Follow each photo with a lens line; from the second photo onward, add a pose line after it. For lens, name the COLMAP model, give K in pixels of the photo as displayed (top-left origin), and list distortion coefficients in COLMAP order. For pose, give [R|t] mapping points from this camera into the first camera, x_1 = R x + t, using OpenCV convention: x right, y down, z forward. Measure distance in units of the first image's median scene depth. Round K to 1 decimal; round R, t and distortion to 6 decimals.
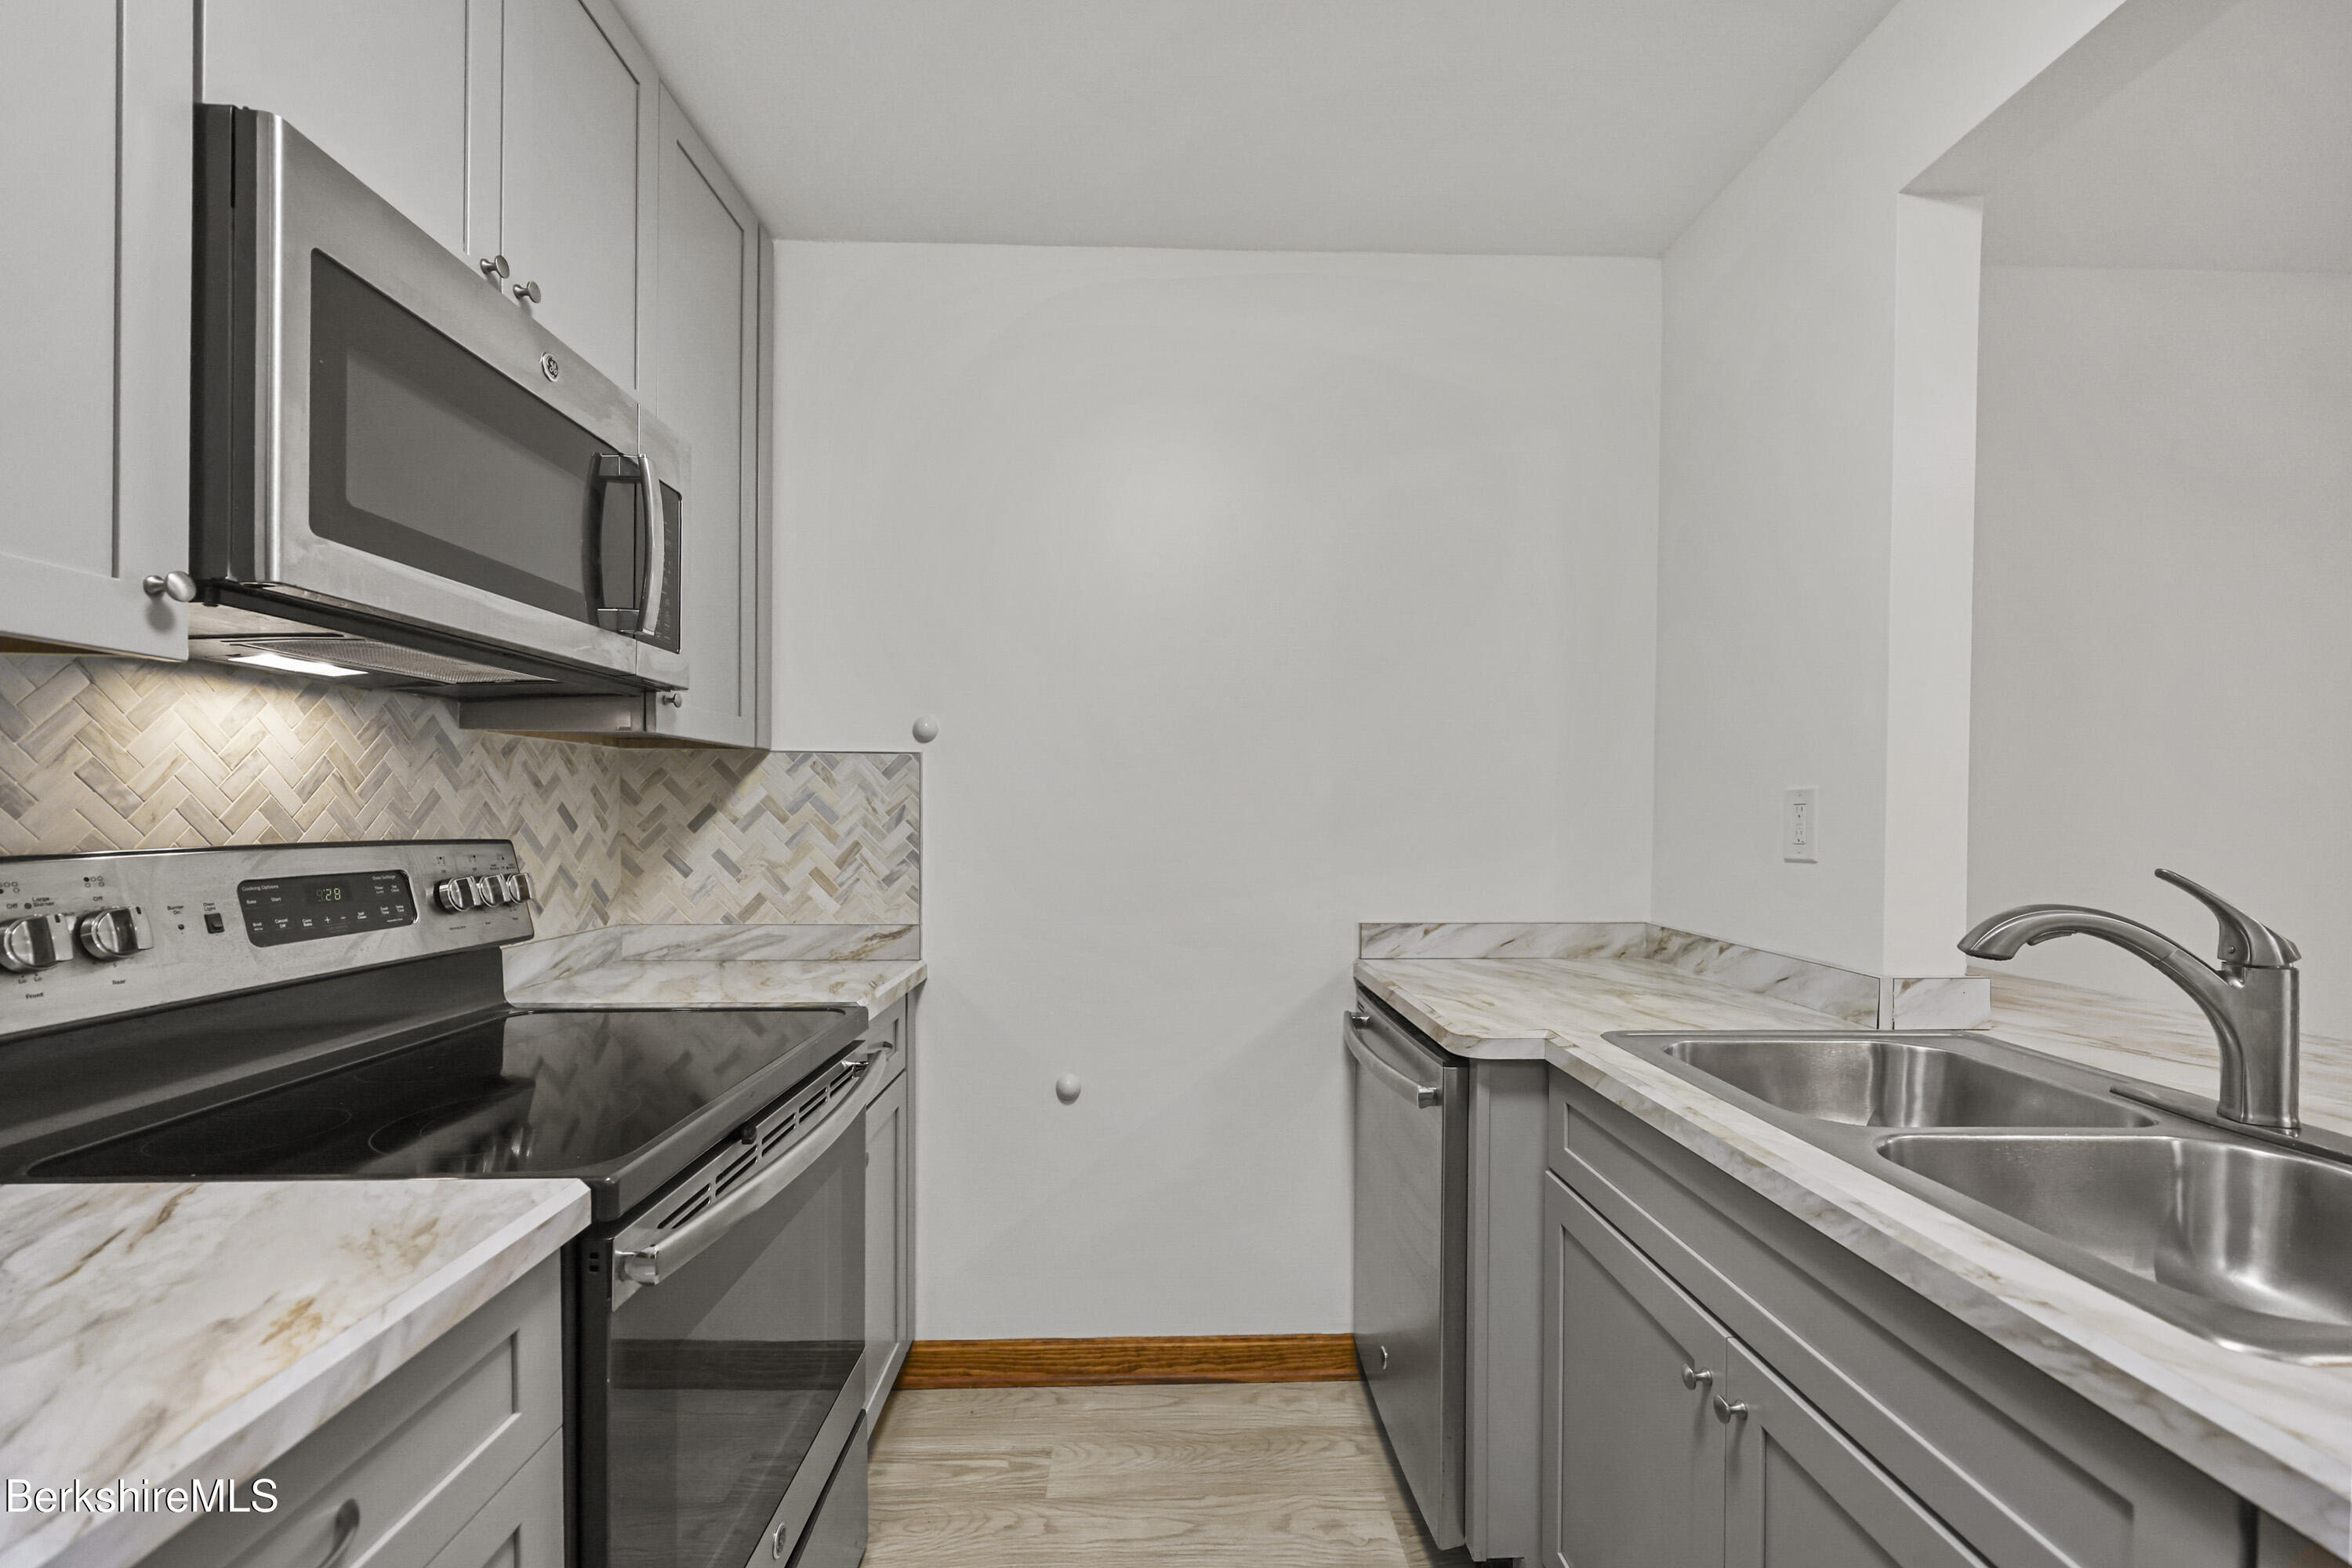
lens RADIAL K [[948.2, 0, 1196.5], [0, 948.2, 804.2], [0, 0, 1]] dist [-0.003133, 0.000475]
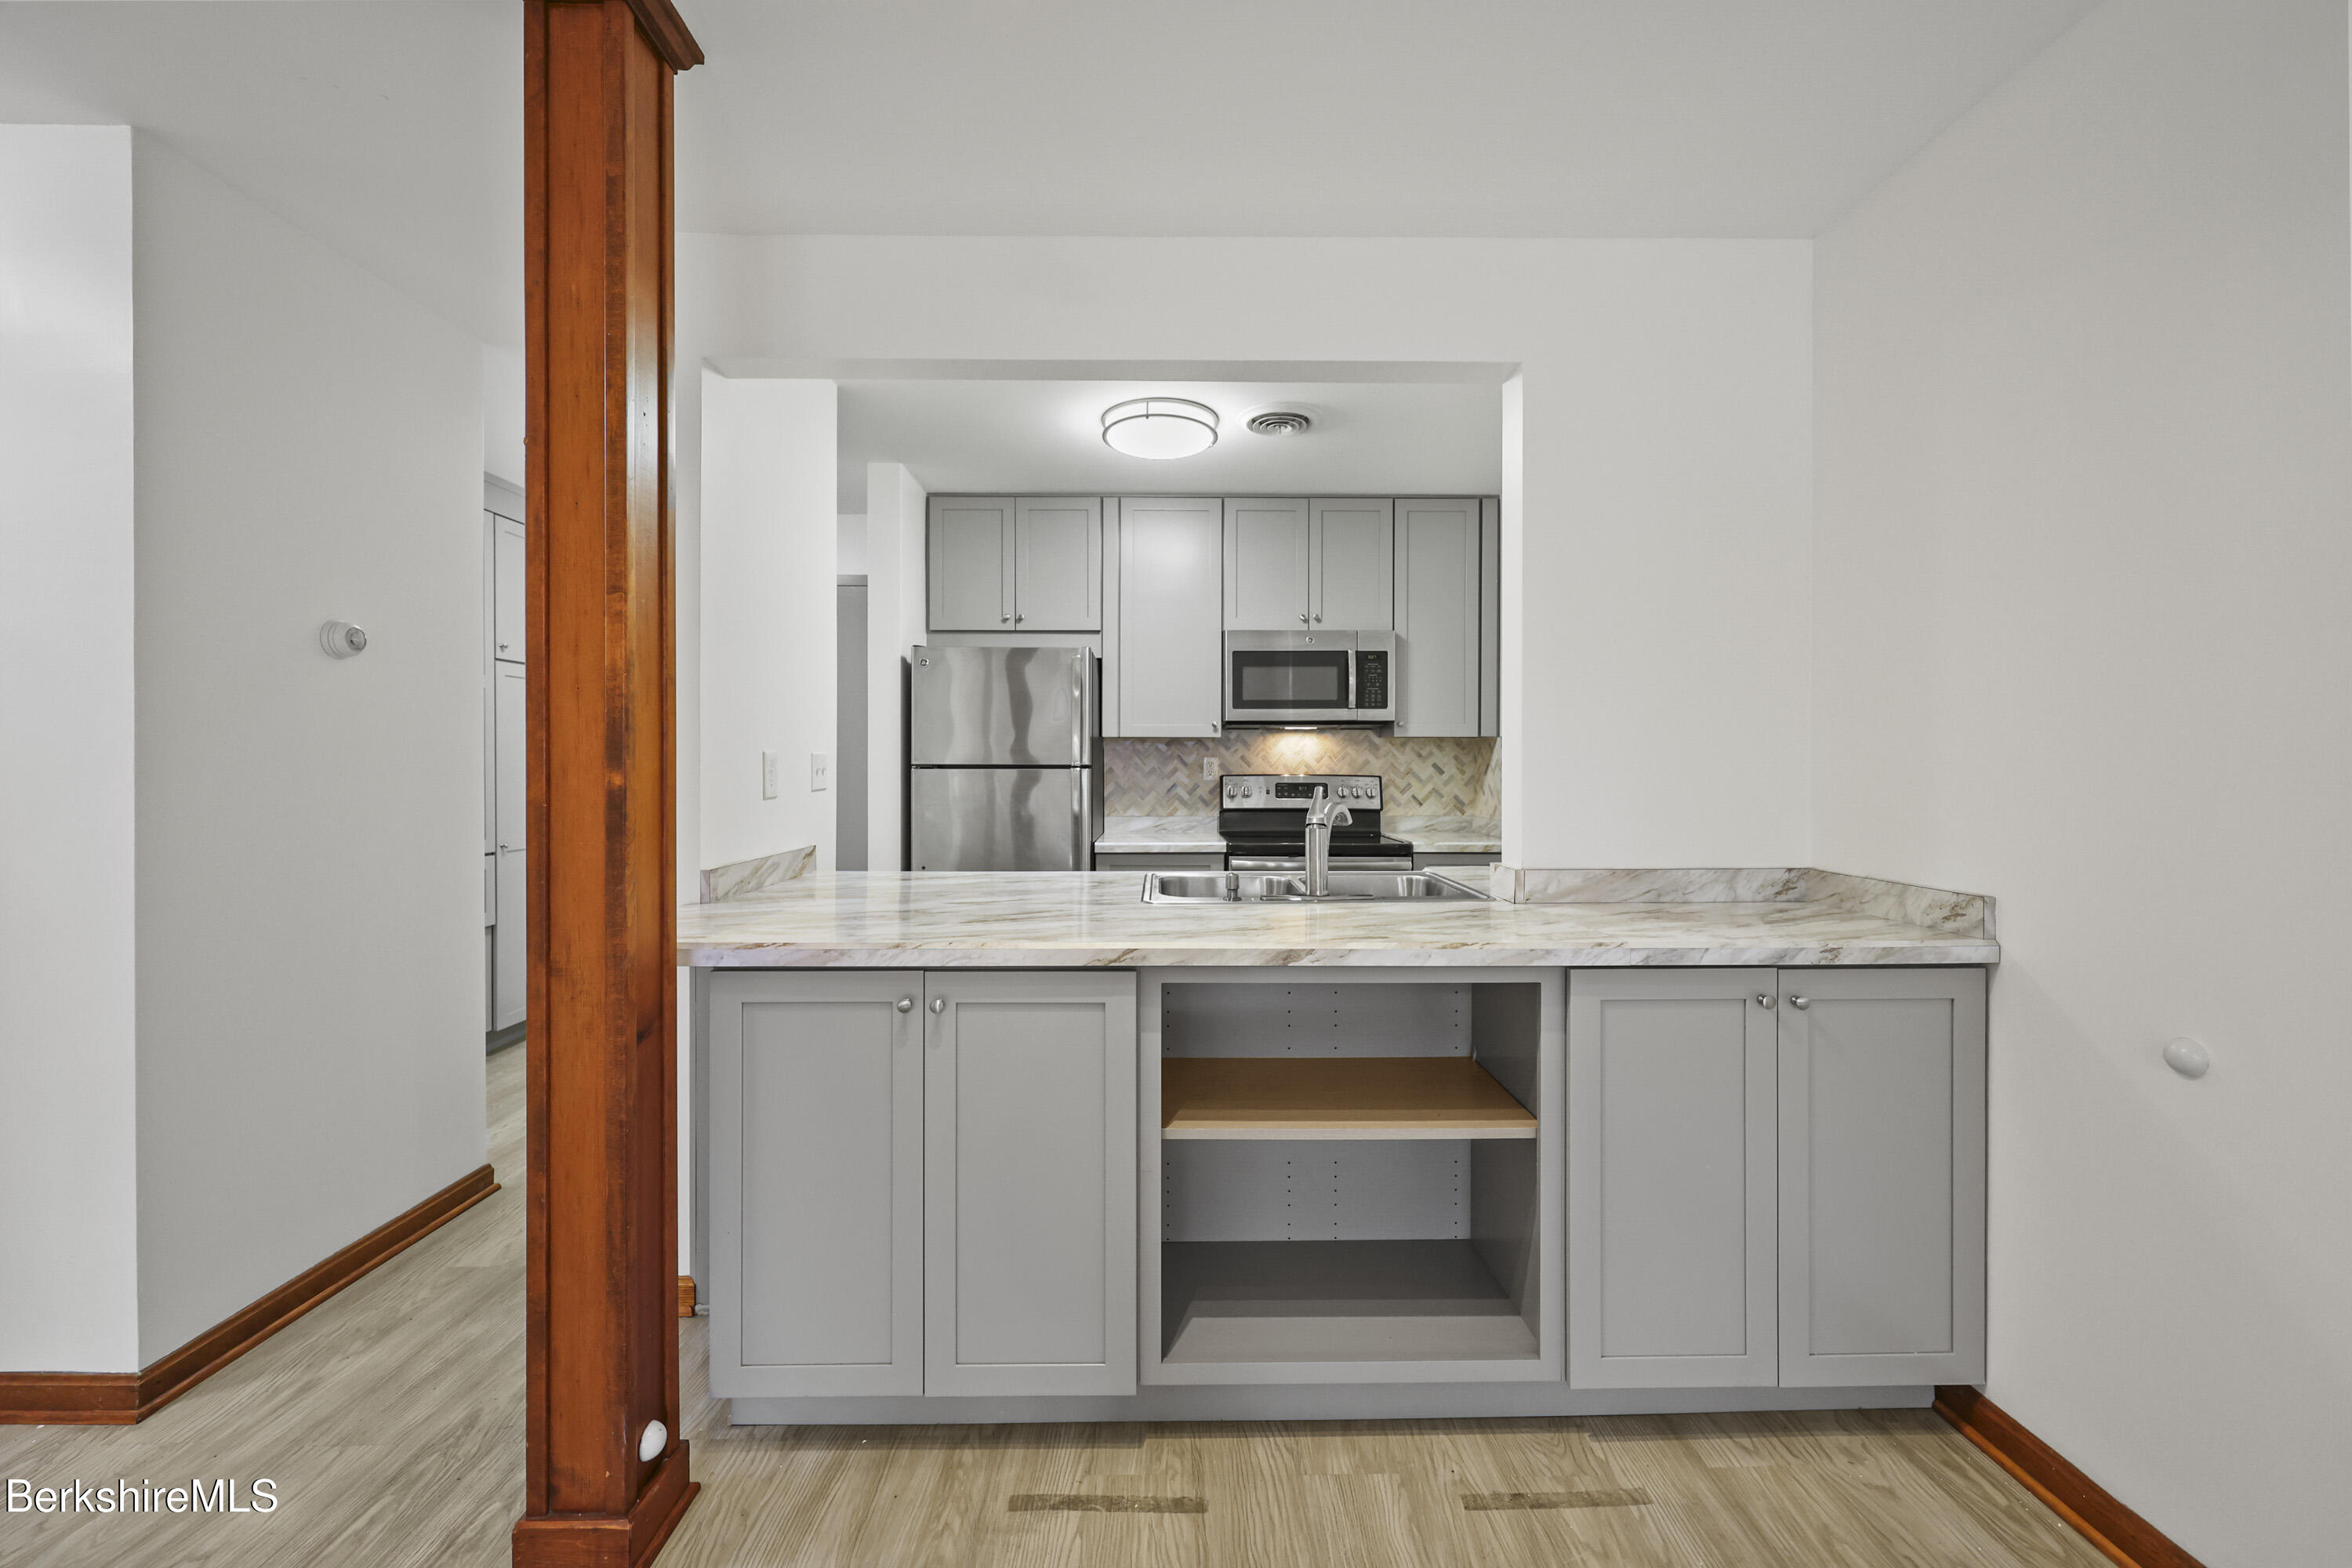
lens RADIAL K [[948.2, 0, 1173.3], [0, 948.2, 770.0], [0, 0, 1]] dist [-0.003133, 0.000475]
pose [[-0.029231, -0.001077, -0.999572, 3.393189], [0.007074, 0.999974, -0.001285, 0.029160], [0.999548, -0.007108, -0.029223, 0.709142]]
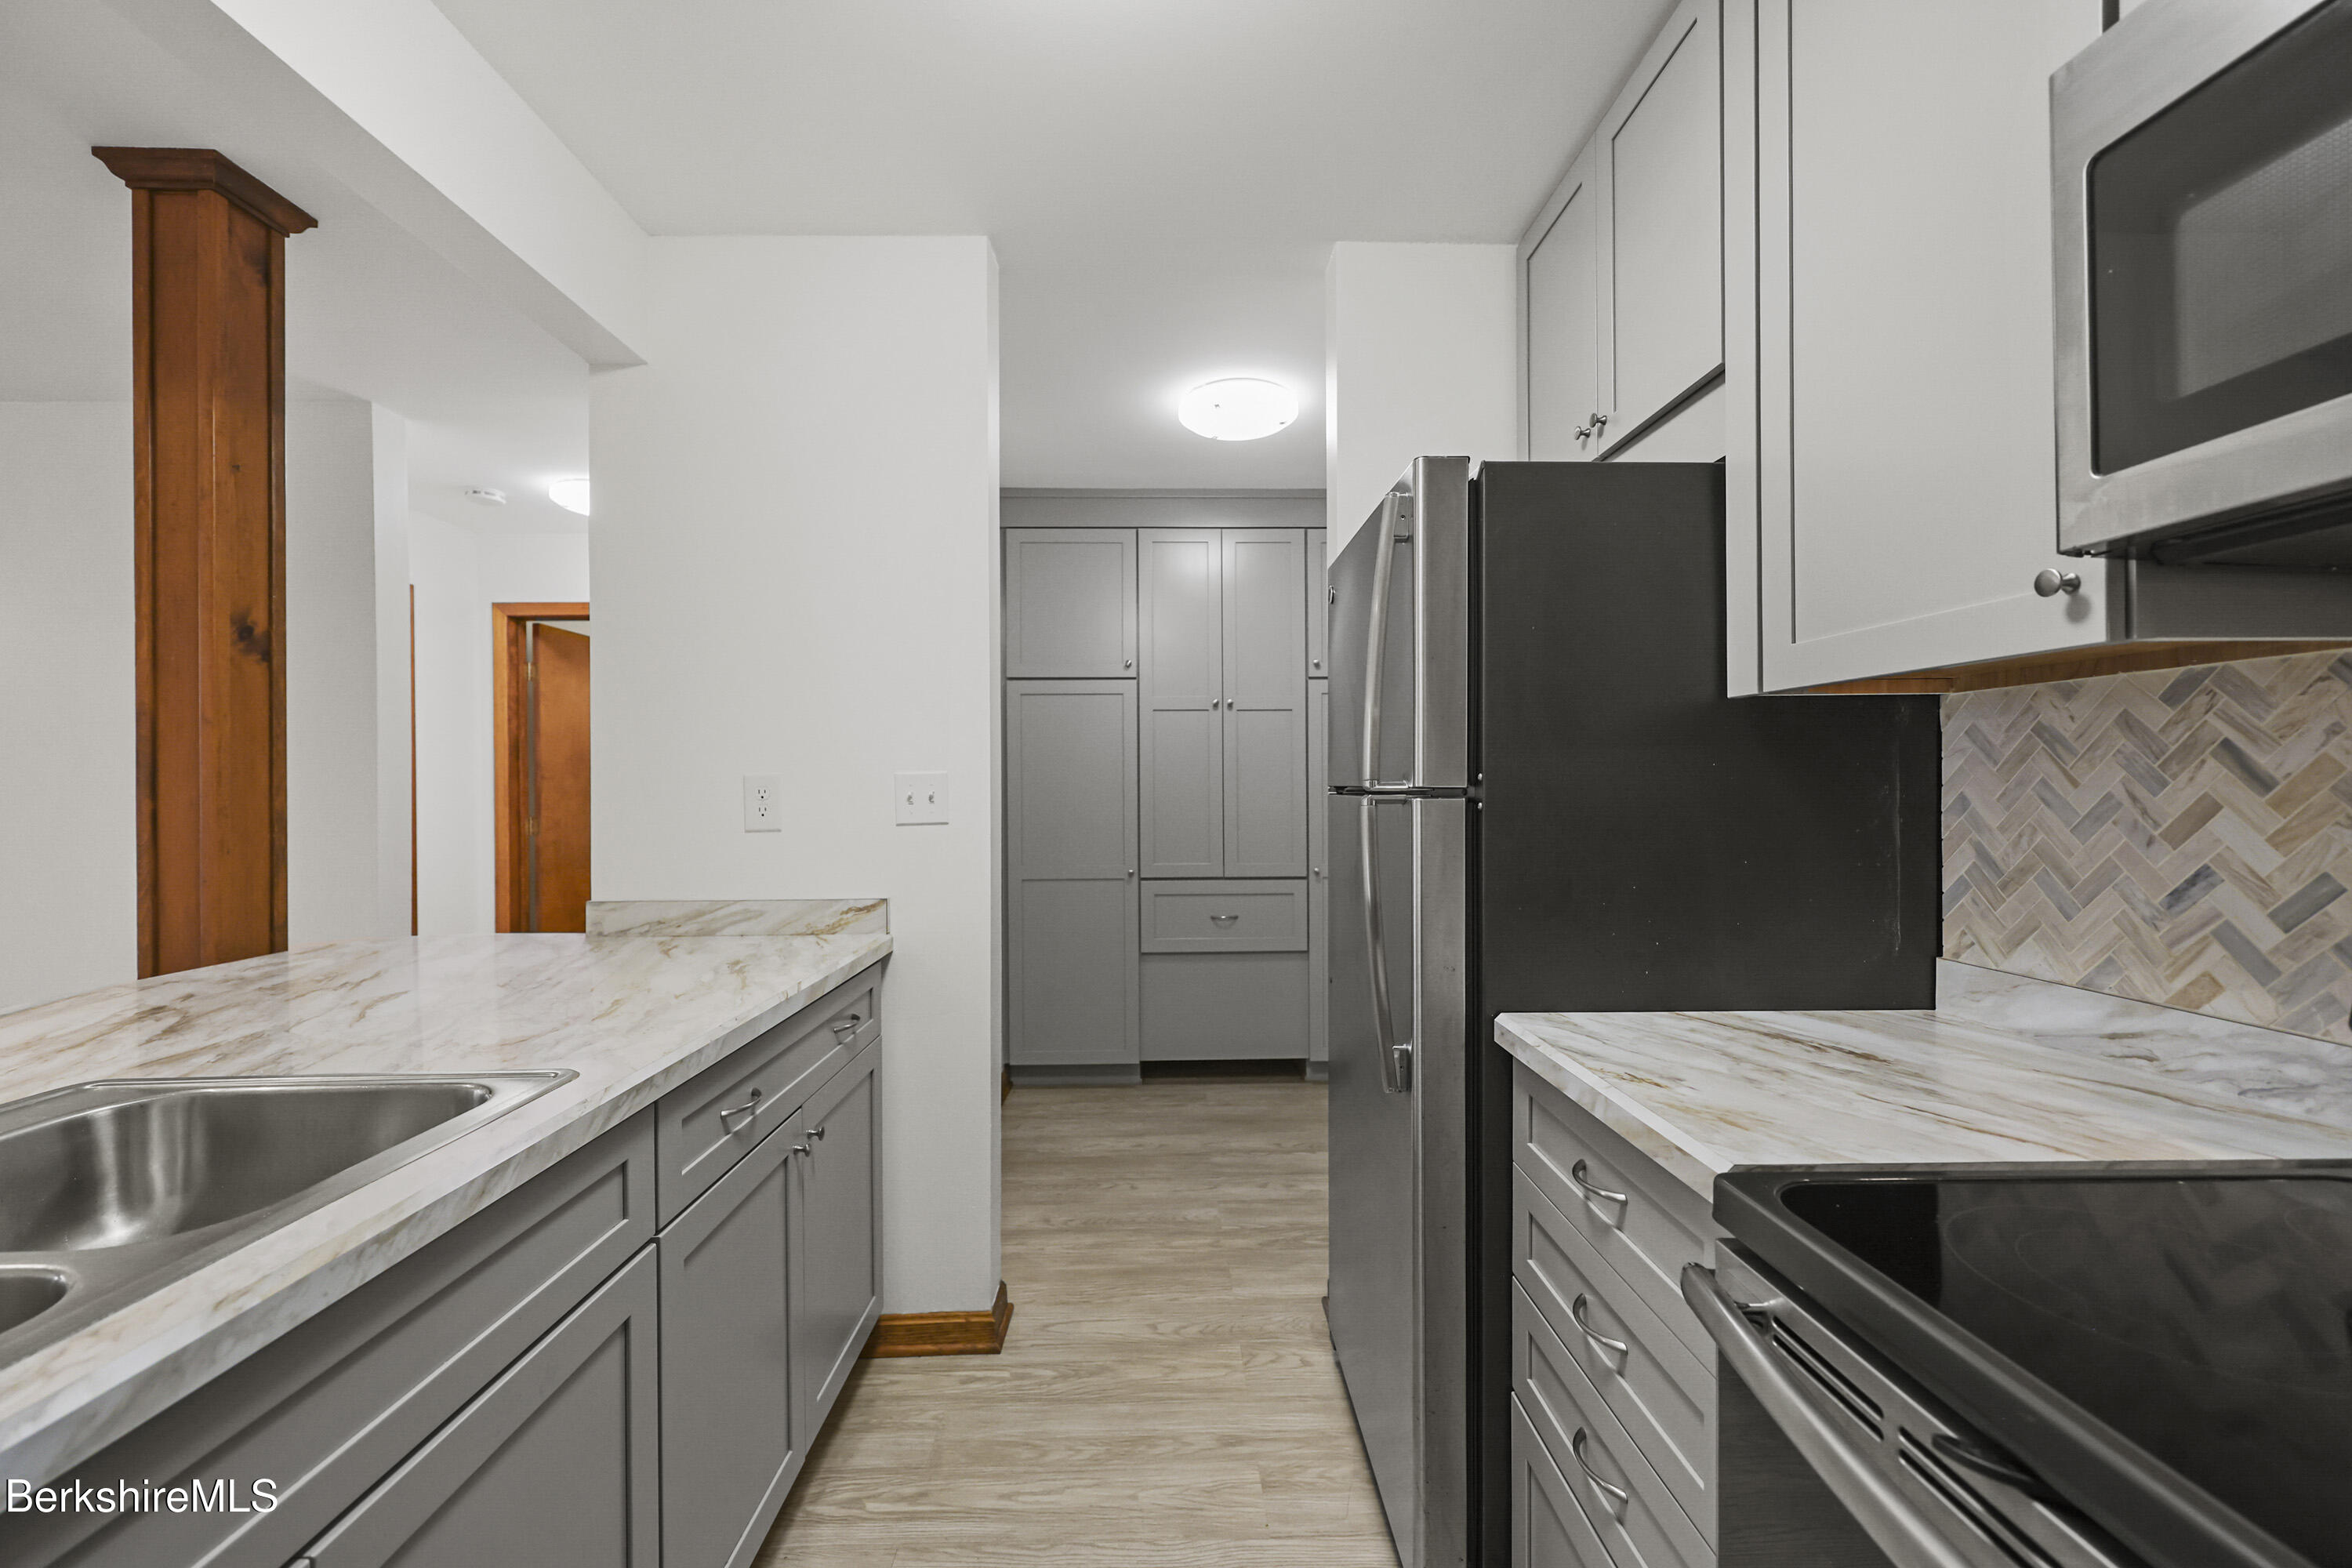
lens RADIAL K [[948.2, 0, 1193.5], [0, 948.2, 783.5], [0, 0, 1]] dist [-0.003133, 0.000475]
pose [[-0.999984, -0.000713, 0.005633, -0.078208], [-0.000774, 0.999941, -0.010800, 0.009686], [-0.005625, -0.010804, -0.999926, 1.608041]]
